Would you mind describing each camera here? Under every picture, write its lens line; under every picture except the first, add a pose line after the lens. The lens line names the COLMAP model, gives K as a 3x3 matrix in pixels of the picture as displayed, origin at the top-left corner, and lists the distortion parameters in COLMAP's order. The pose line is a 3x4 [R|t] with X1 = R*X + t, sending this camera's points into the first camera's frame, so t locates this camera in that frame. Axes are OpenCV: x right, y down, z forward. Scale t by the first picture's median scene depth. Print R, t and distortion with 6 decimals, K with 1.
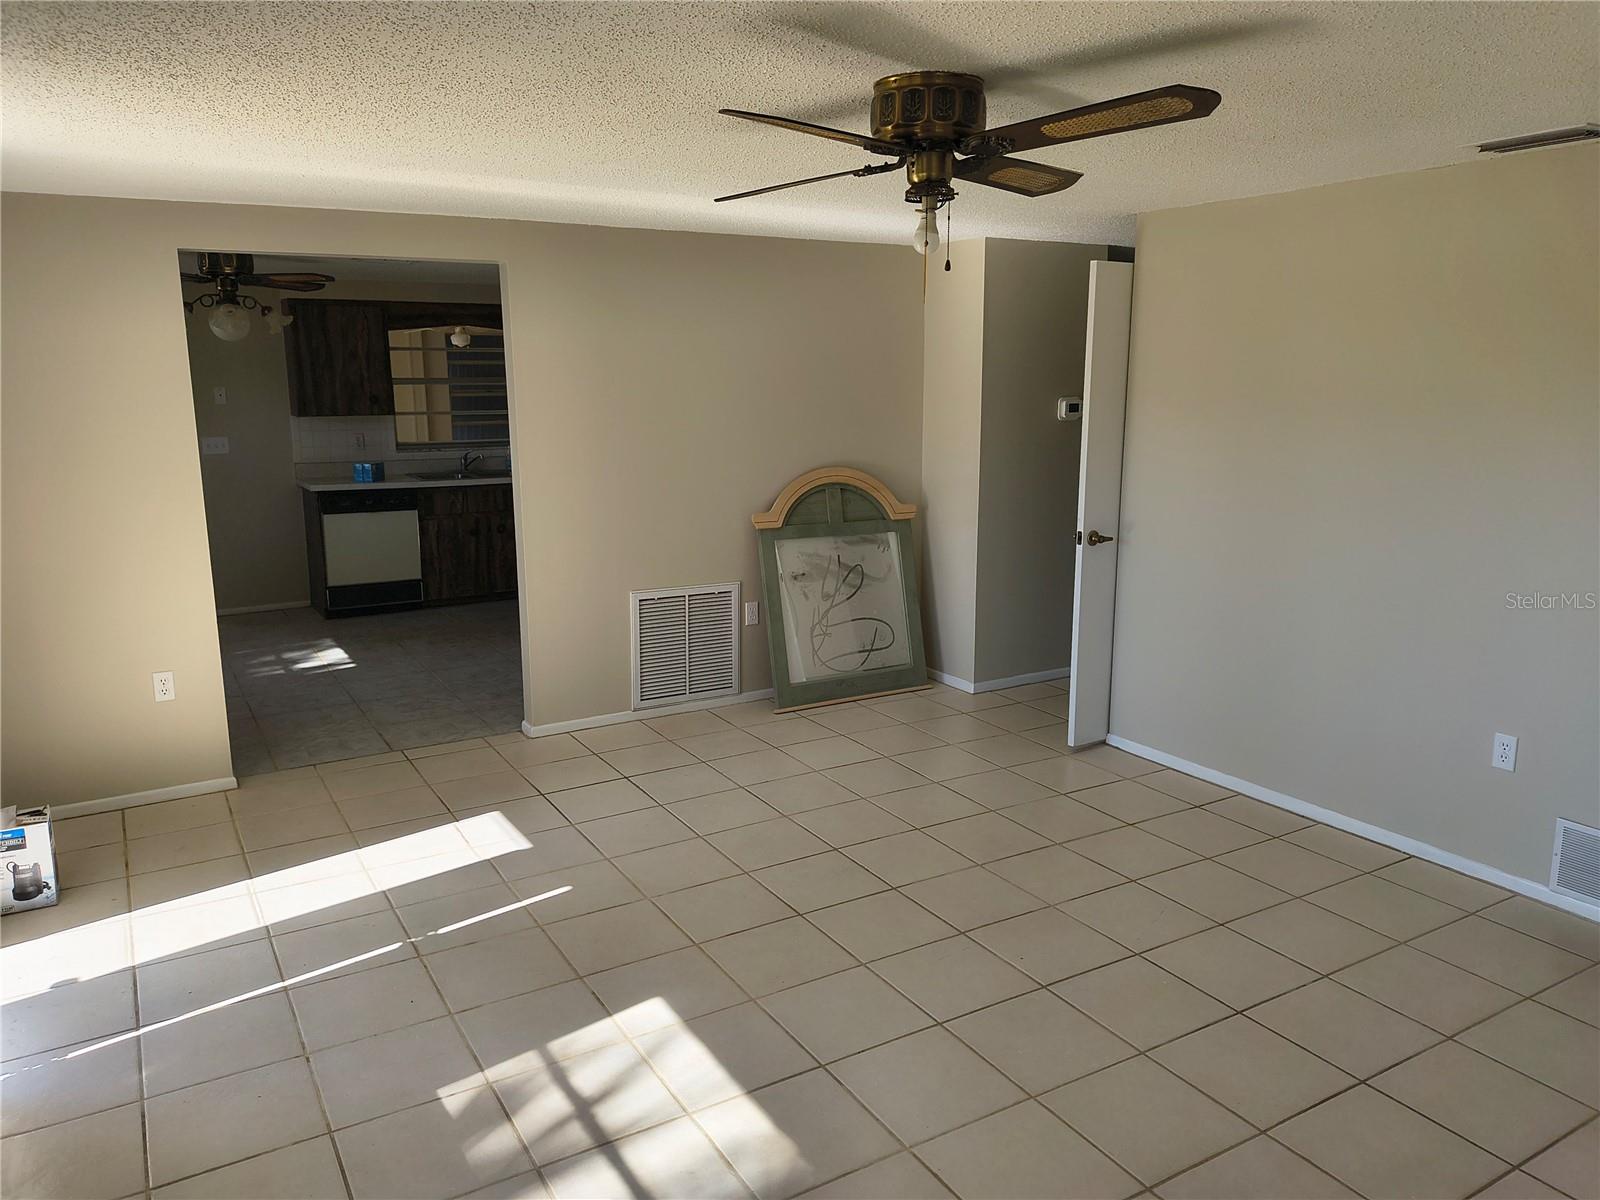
lens RADIAL K [[1172.4, 0, 803.1], [0, 1172.4, 599.1], [0, 0, 1]] dist [0.049916, -0.051942]
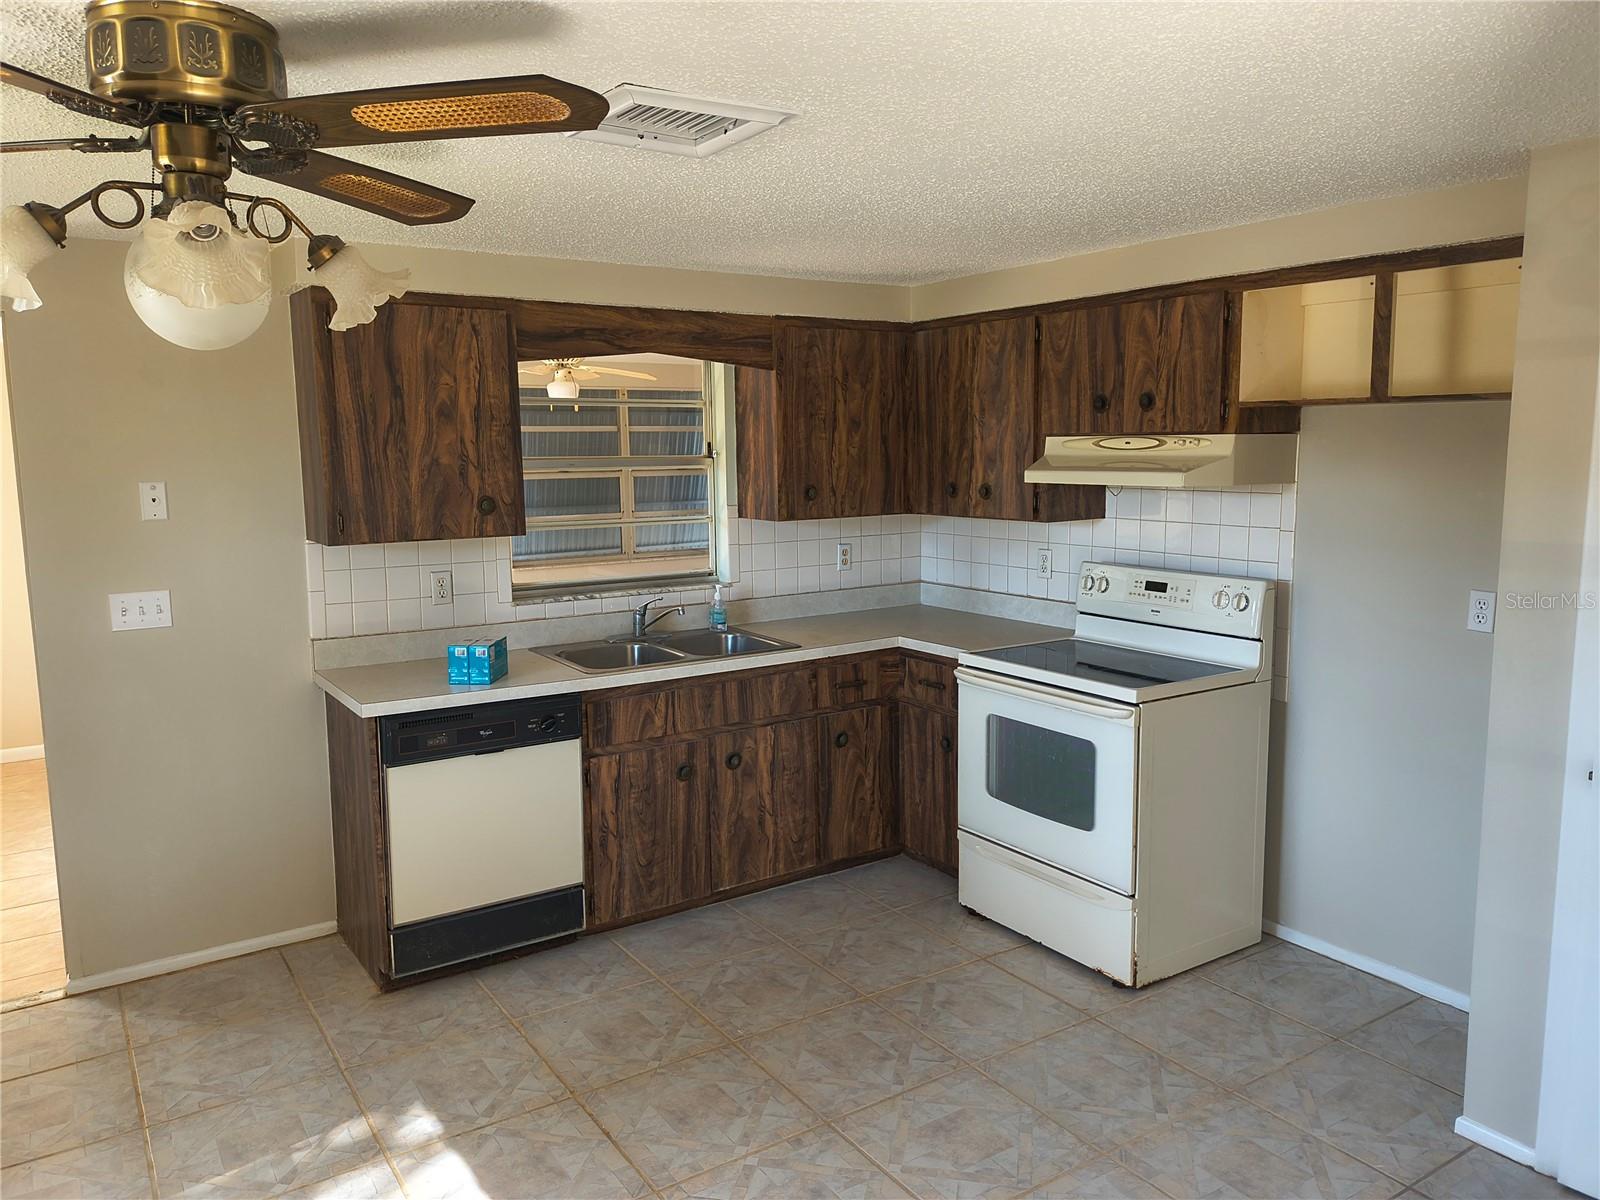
lens RADIAL K [[1172.4, 0, 800.9], [0, 1172.4, 589.5], [0, 0, 1]] dist [0.049916, -0.051942]
pose [[0.998769, -0.012009, 0.048137, -0.262043], [0.015020, 0.997921, -0.062676, -0.104079], [-0.047284, 0.063322, 0.996872, 0.527992]]
